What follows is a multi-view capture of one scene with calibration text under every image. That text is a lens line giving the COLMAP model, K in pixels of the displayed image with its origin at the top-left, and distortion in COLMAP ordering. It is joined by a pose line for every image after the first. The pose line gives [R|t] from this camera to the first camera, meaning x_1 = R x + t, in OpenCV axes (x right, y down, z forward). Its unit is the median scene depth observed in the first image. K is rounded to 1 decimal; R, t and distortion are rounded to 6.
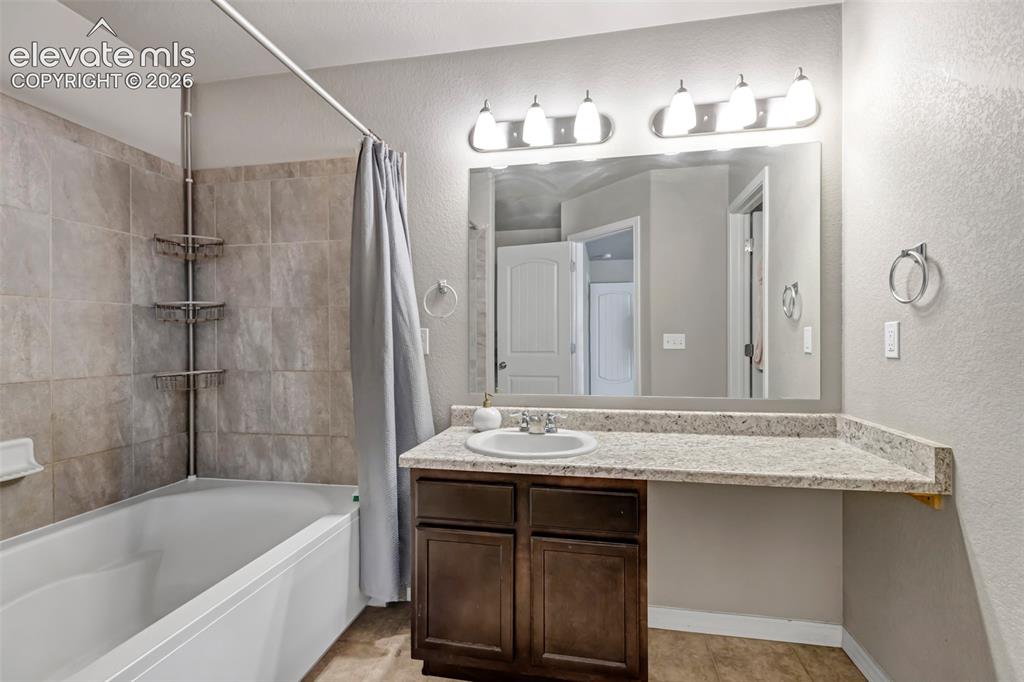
lens RADIAL K [[472.9, 0, 509.7], [0, 472.9, 341.8], [0, 0, 1]] dist [0.003022, -0.000218]
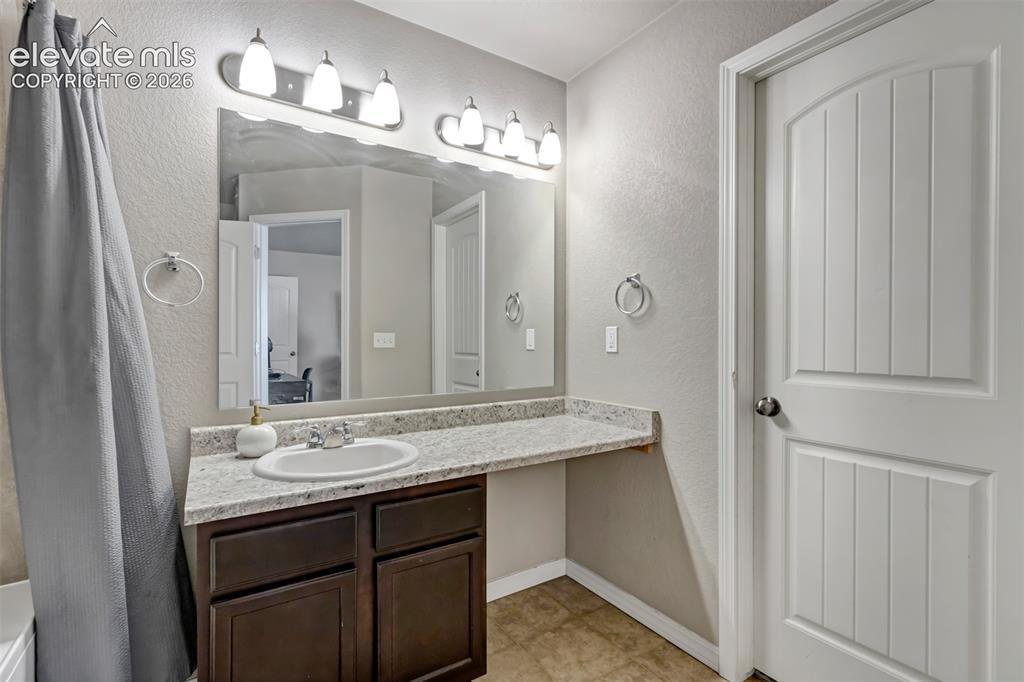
lens RADIAL K [[472.9, 0, 509.7], [0, 472.9, 341.8], [0, 0, 1]] dist [0.003022, -0.000218]
pose [[0.717148, 0.000990, 0.696921, -0.306638], [-0.001836, 0.999998, 0.000469, 0.001778], [-0.696919, -0.001616, 0.717148, 0.162285]]
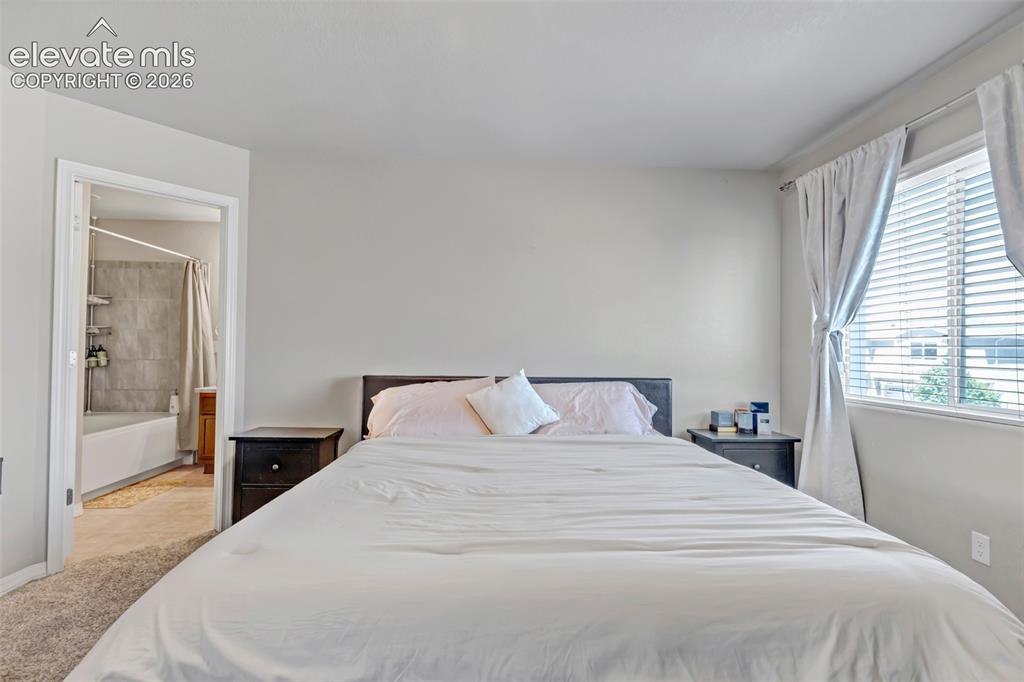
lens RADIAL K [[472.9, 0, 509.7], [0, 472.9, 341.8], [0, 0, 1]] dist [0.003022, -0.000218]
pose [[0.969565, 0.023715, 0.243682, 0.717622], [-0.019383, 0.999609, -0.020160, -0.009108], [-0.244065, 0.014823, 0.969646, -1.759842]]
